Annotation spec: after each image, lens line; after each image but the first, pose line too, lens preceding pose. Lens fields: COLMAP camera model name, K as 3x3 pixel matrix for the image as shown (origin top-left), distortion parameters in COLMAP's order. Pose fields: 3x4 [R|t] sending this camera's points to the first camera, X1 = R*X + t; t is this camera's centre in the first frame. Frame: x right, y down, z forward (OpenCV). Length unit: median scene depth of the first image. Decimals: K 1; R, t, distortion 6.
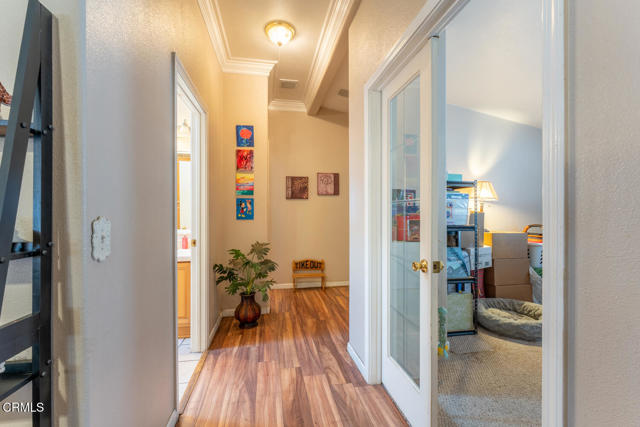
lens RADIAL K [[277.2, 0, 318.9], [0, 277.2, 213.3], [0, 0, 1]] dist [-0.000161, -0.000138]
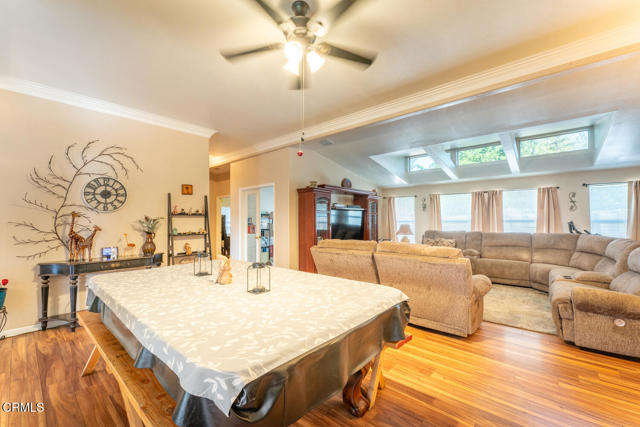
lens RADIAL K [[260.2, 0, 316.0], [0, 260.2, 216.7], [0, 0, 1]] dist [-0.001547, -0.000335]
pose [[0.775303, 0.002556, 0.631585, -0.682594], [0.010910, 0.999788, -0.017438, -0.024080], [-0.631496, 0.020410, 0.775111, -1.245712]]
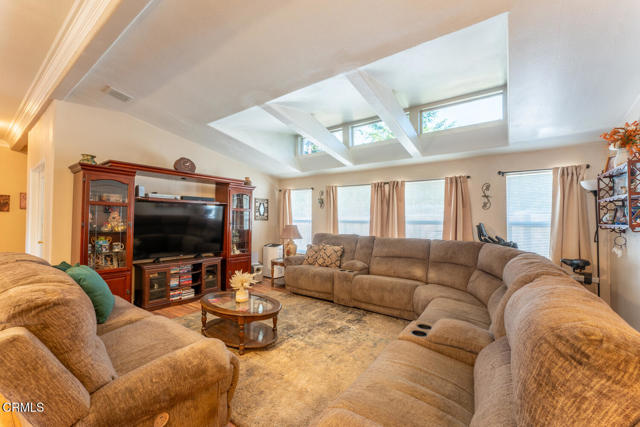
lens RADIAL K [[260.2, 0, 316.0], [0, 260.2, 213.6], [0, 0, 1]] dist [-0.001547, -0.000335]
pose [[0.723577, 0.020478, 0.689940, 0.239483], [-0.003082, 0.999646, -0.026437, -0.017884], [-0.690237, 0.017003, 0.723384, -1.321706]]
